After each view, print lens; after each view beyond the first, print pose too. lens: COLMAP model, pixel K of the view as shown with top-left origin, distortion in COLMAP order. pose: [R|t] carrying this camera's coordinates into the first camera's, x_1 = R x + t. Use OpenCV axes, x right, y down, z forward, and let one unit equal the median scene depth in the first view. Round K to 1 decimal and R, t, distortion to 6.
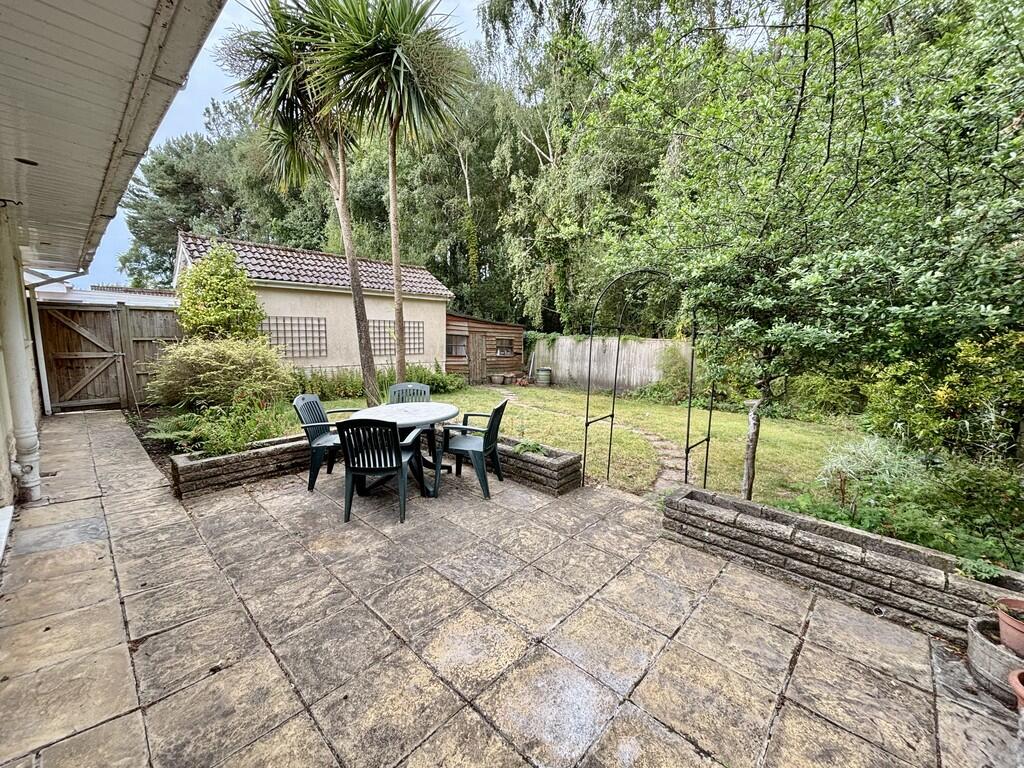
lens RADIAL K [[413.2, 0, 512.0], [0, 413.2, 384.0], [0, 0, 1]] dist [0.000065, -0.000328]
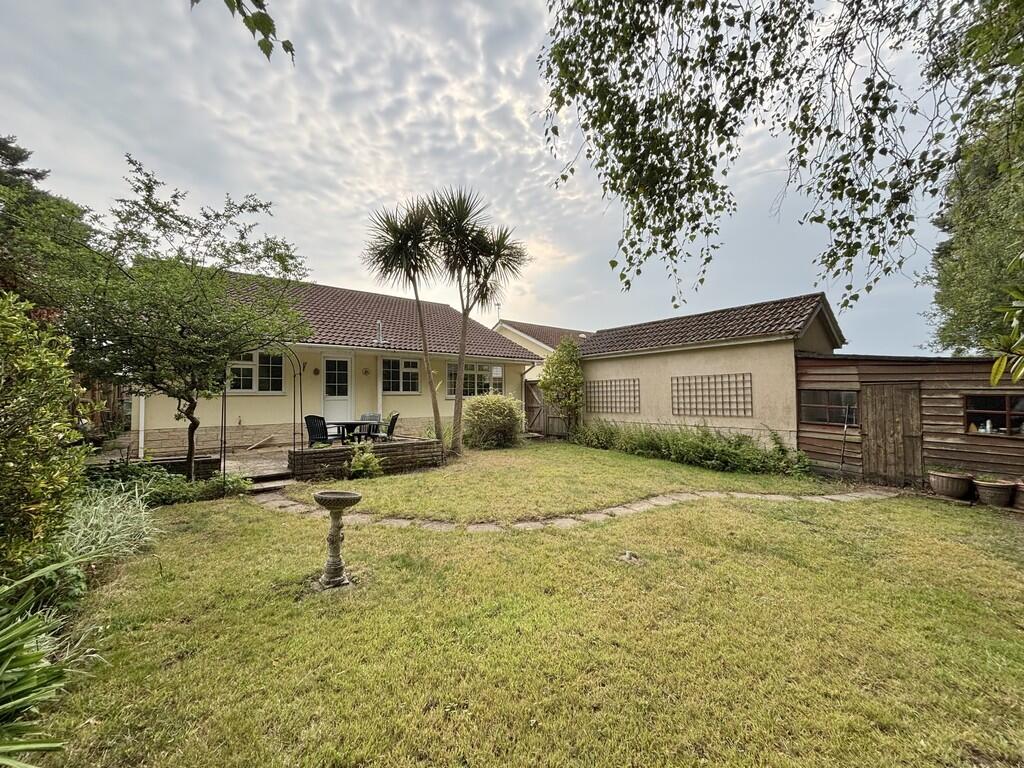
lens RADIAL K [[413.2, 0, 512.0], [0, 413.2, 384.0], [0, 0, 1]] dist [0.000065, -0.000328]
pose [[-0.200986, -0.030918, -0.979106, 0.579092], [-0.100796, 0.994849, -0.010724, -0.081442], [0.974395, 0.096534, -0.203067, 0.735623]]
